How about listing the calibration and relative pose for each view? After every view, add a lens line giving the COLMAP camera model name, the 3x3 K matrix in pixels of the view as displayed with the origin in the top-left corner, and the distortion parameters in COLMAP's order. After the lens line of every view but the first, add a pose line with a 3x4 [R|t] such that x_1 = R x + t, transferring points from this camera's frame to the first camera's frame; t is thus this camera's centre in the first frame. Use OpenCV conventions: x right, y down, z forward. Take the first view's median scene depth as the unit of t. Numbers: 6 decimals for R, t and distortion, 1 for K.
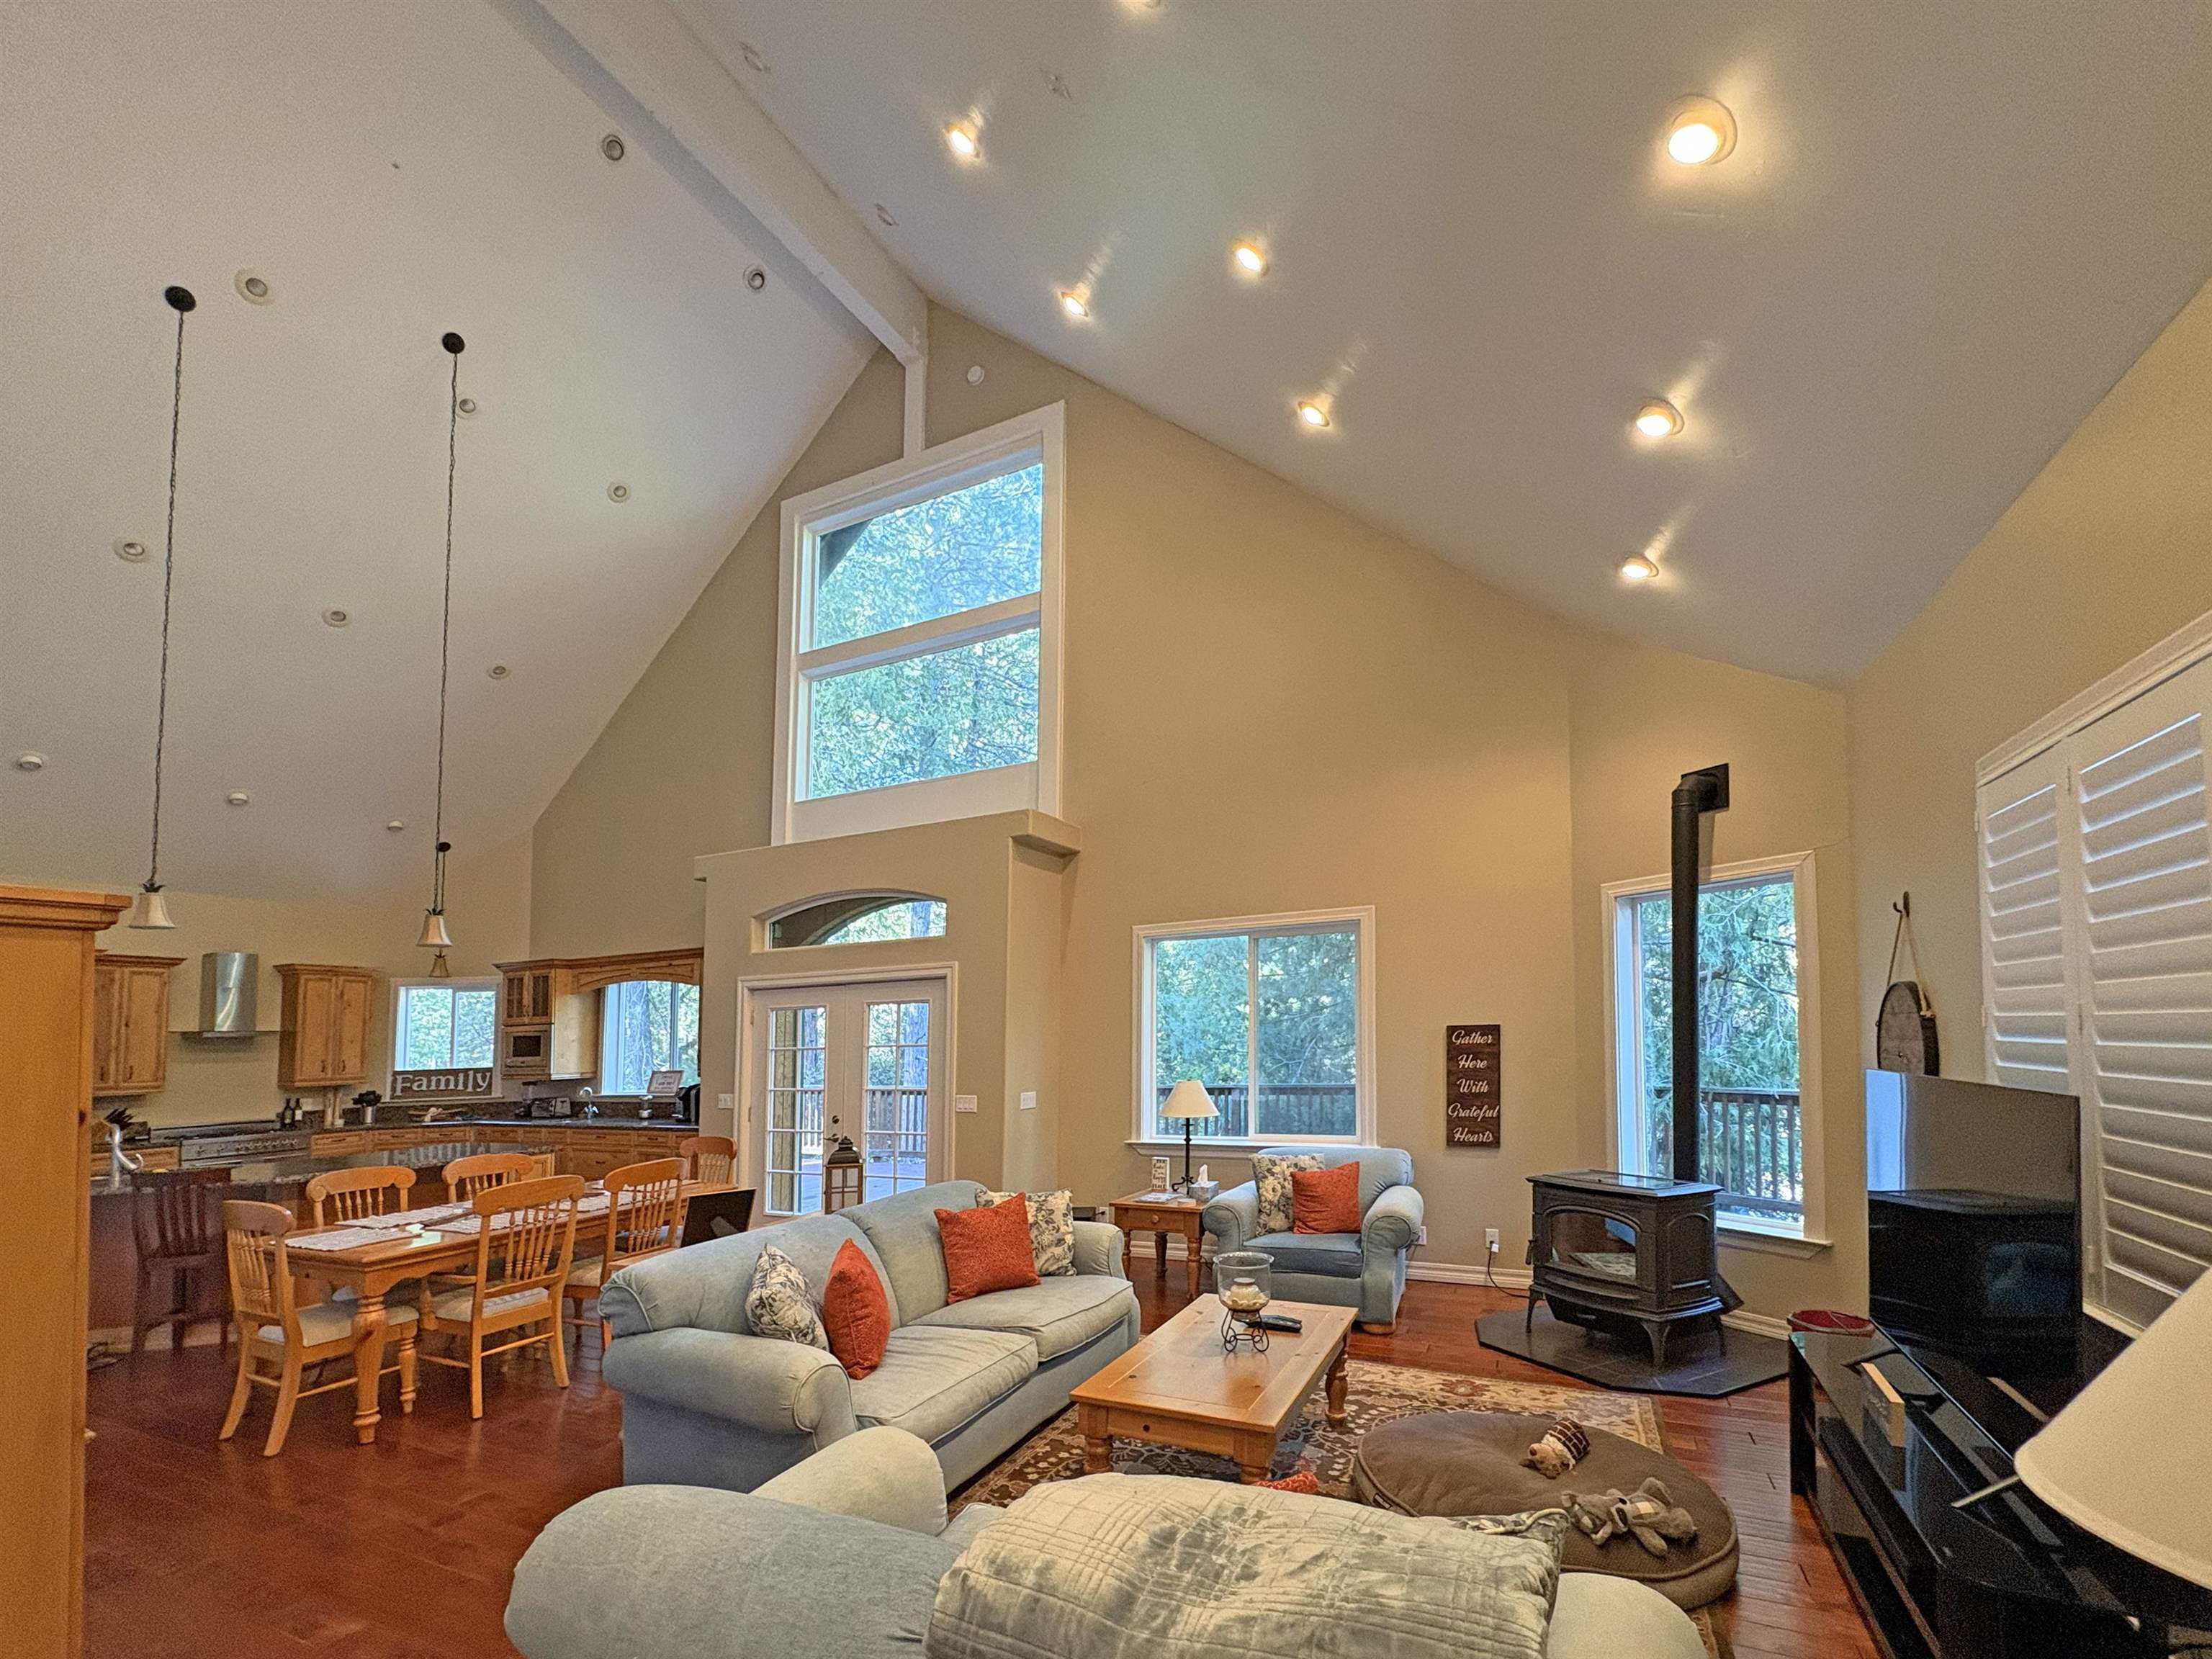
lens RADIAL K [[983.9, 0, 1101.4], [0, 983.9, 963.7], [0, 0, 1]] dist [0.014240, -0.000189]
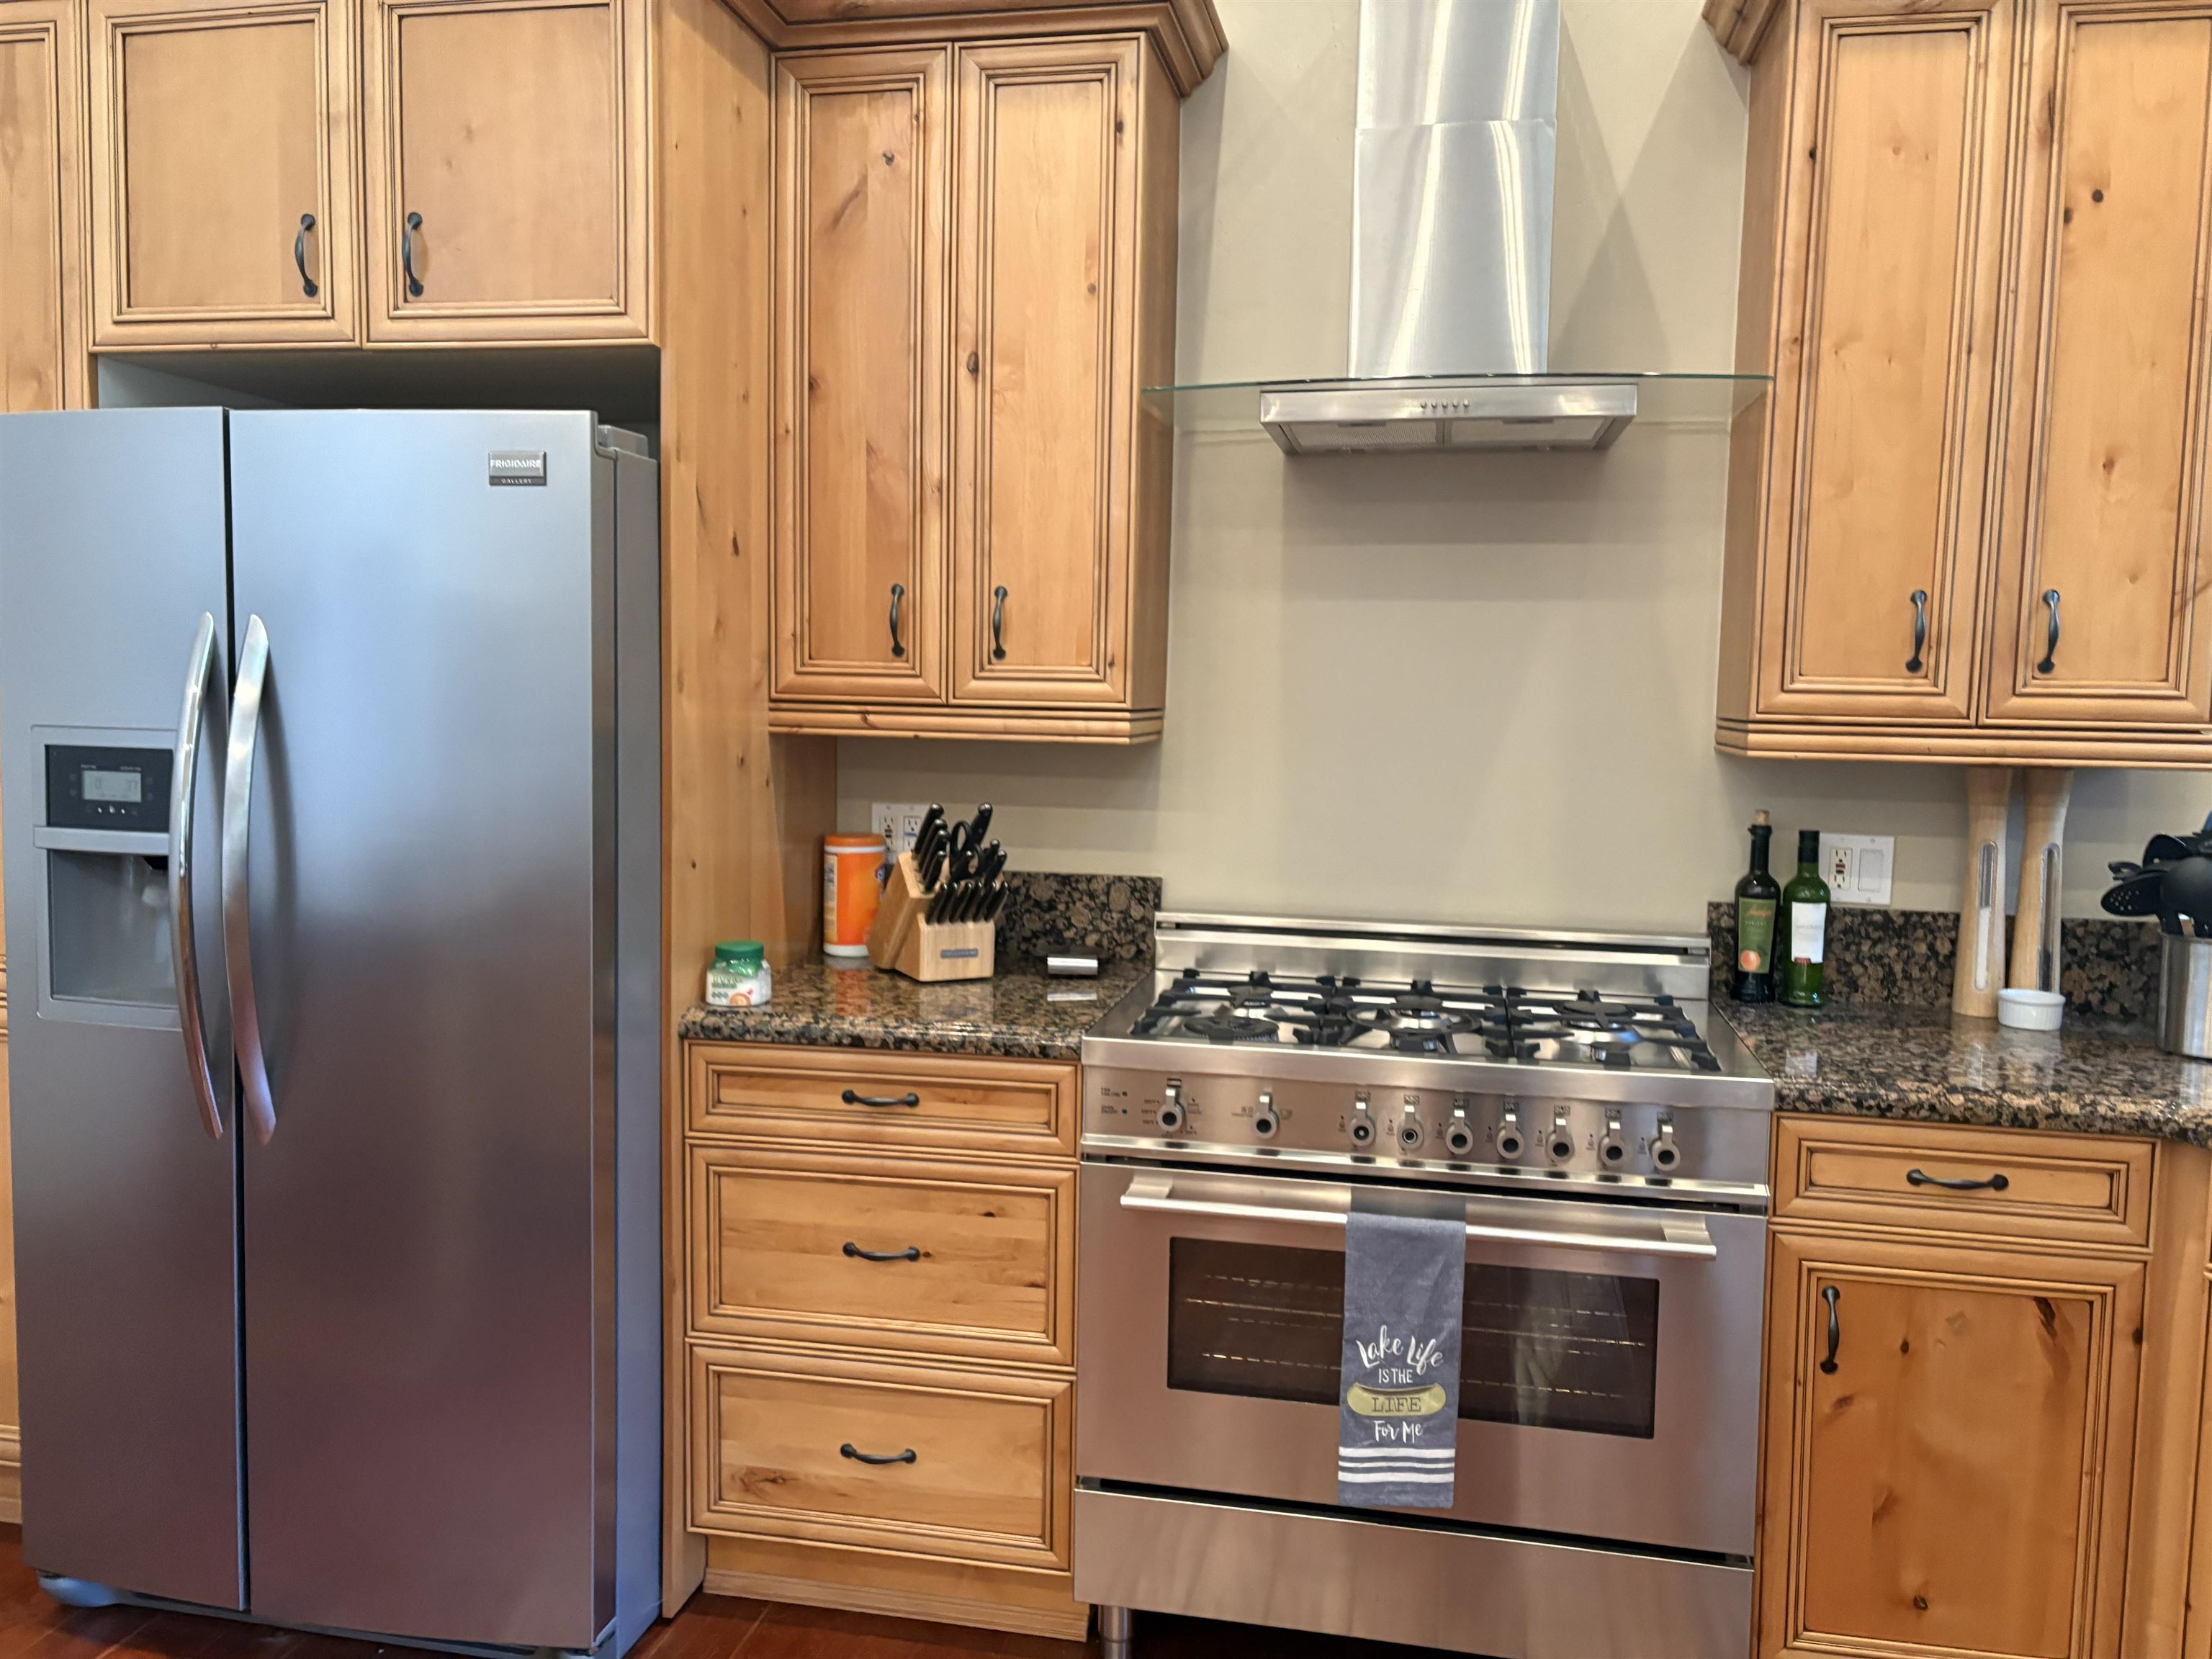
lens RADIAL K [[1817.4, 0, 1106.0], [0, 1817.4, 829.5], [0, 0, 1]] dist [0.006014, 0.001684]
pose [[0.233496, 0.113705, -0.965687, -0.542570], [0.050540, 0.990378, 0.128832, 0.090632], [0.971043, -0.078888, 0.225502, 0.808693]]
